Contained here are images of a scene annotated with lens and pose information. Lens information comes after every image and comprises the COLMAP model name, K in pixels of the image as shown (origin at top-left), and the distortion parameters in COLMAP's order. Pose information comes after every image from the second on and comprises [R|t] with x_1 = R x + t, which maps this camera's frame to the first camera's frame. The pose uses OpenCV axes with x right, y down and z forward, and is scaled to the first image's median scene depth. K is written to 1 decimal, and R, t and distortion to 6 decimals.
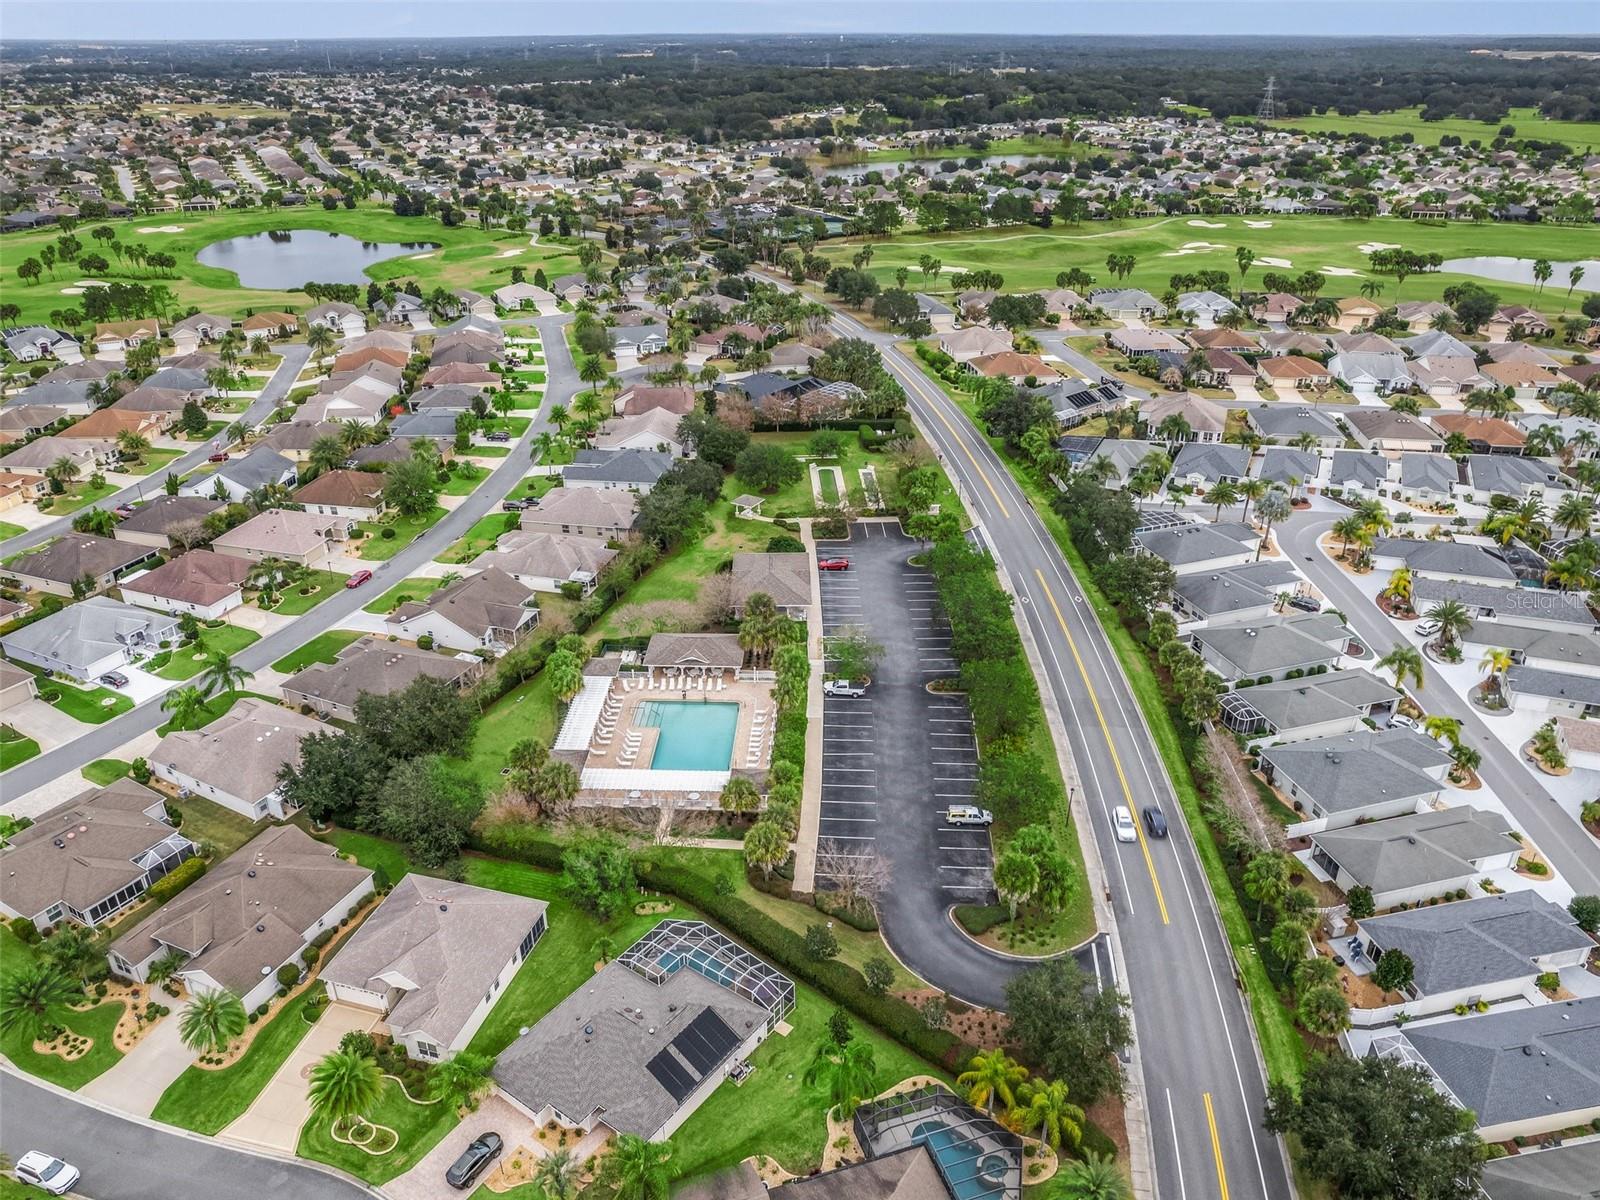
lens RADIAL K [[1143.5, 0, 800.0], [0, 1143.5, 600.0], [0, 0, 1]] dist [-0.084346, 0.078860]
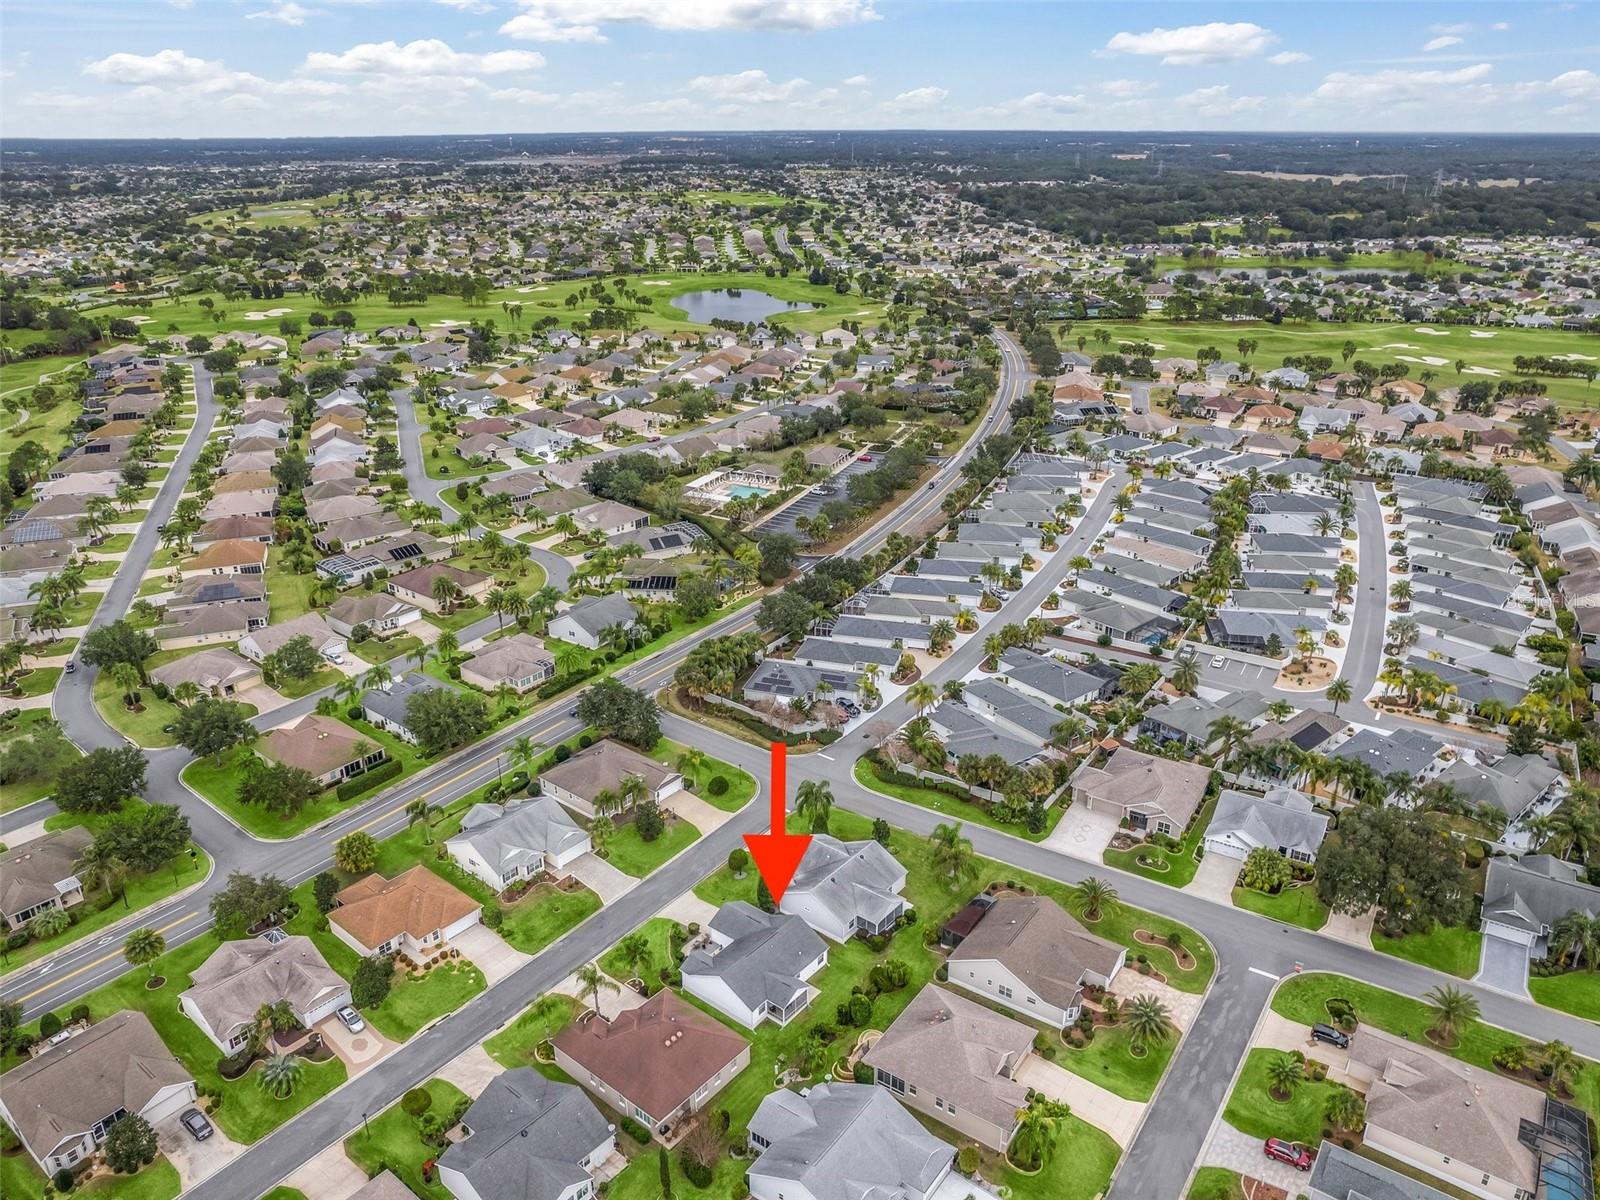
lens RADIAL K [[1143.5, 0, 800.0], [0, 1143.5, 600.0], [0, 0, 1]] dist [-0.084346, 0.078860]
pose [[0.912842, 0.157604, -0.376670, 0.232377], [-0.183908, 0.982332, -0.034671, 0.097854], [0.364551, 0.100922, 0.925698, -0.277681]]
